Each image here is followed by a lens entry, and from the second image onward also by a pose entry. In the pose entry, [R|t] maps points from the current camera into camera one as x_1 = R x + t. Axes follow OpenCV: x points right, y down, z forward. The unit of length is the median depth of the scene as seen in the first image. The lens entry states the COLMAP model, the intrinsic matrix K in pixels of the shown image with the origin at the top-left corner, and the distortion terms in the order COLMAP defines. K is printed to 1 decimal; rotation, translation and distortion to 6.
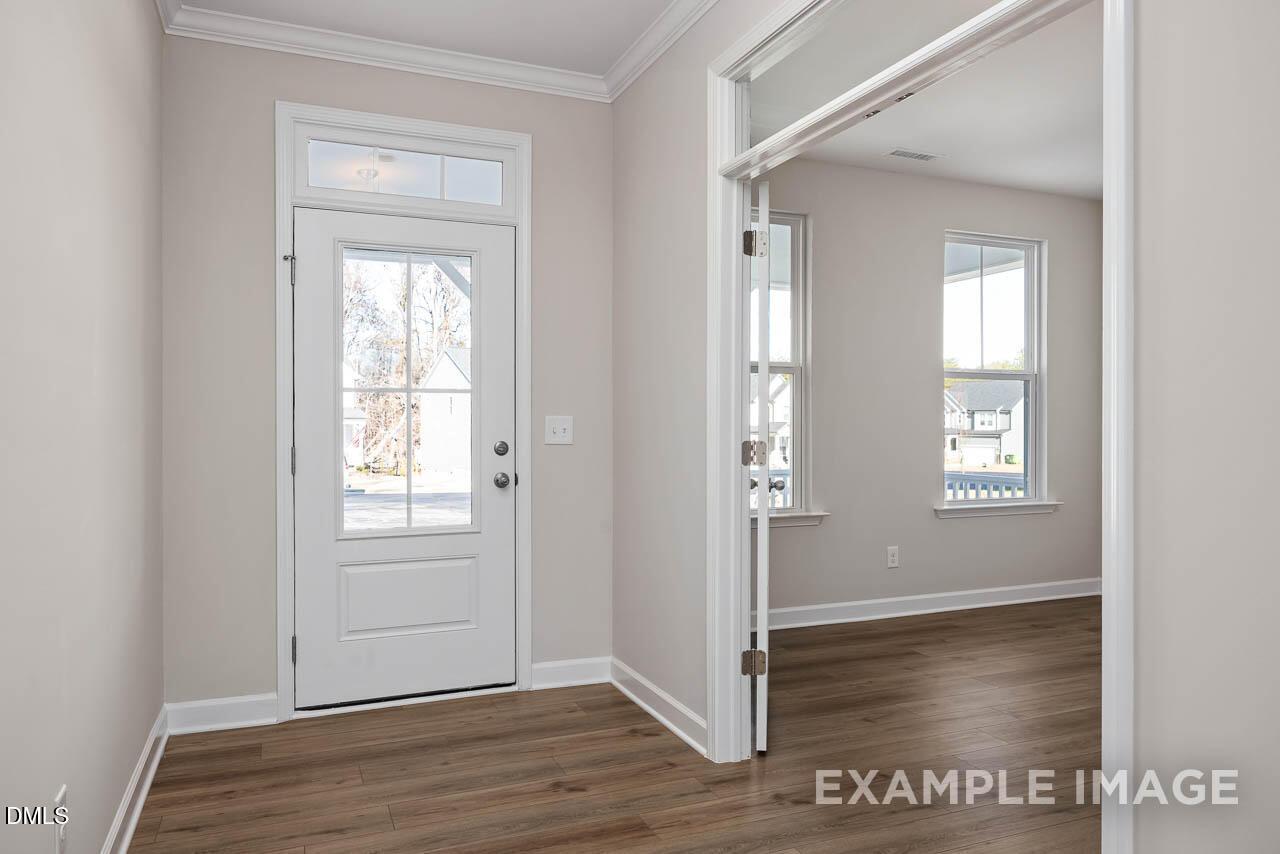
lens RADIAL K [[854.7, 0, 639.0], [0, 854.7, 425.1], [0, 0, 1]] dist [-0.004996, -0.001198]
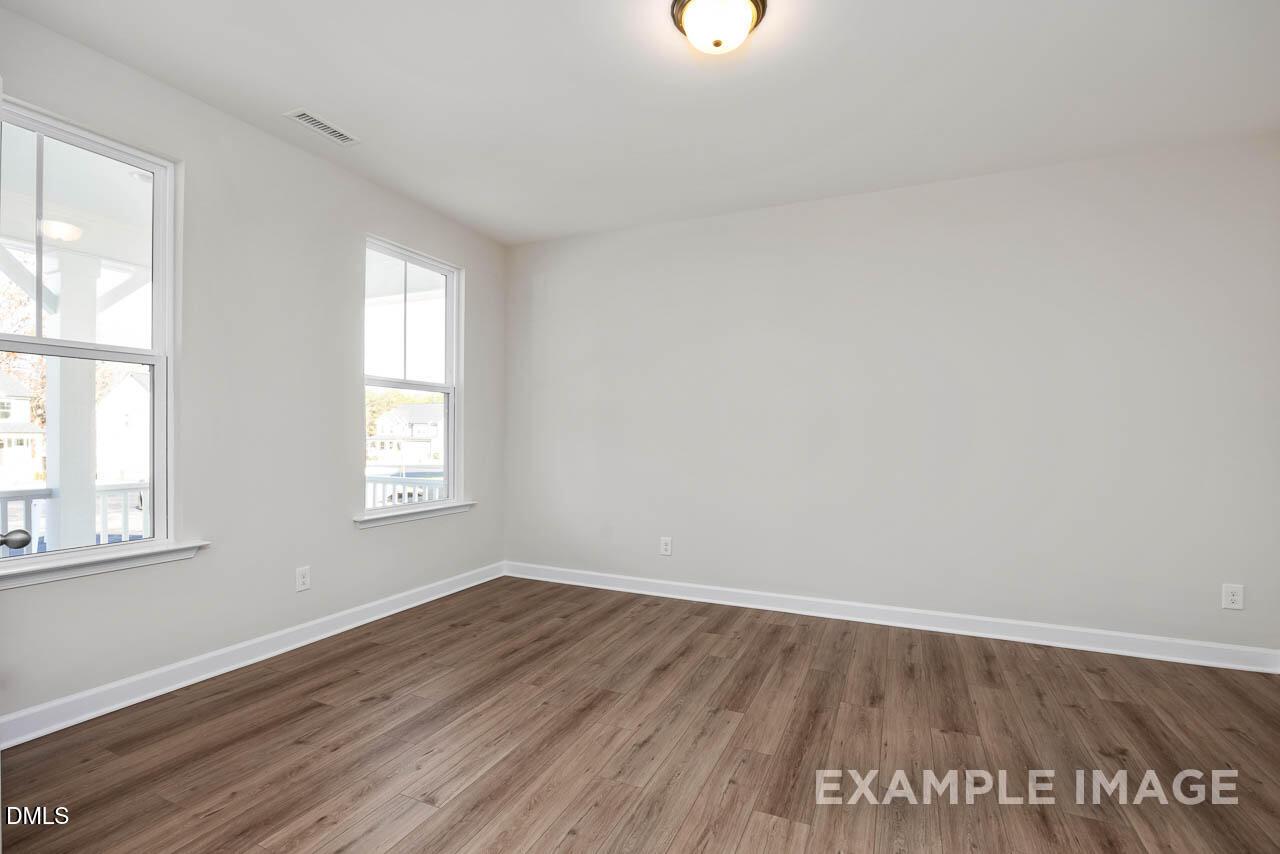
lens RADIAL K [[581.9, 0, 639.1], [0, 581.9, 429.9], [0, 0, 1]] dist [-0.002371, -0.000244]
pose [[0.735134, 0.007598, 0.677879, 0.147396], [-0.003478, 0.999966, -0.007436, 0.000921], [-0.677913, 0.003109, 0.735136, 0.323369]]
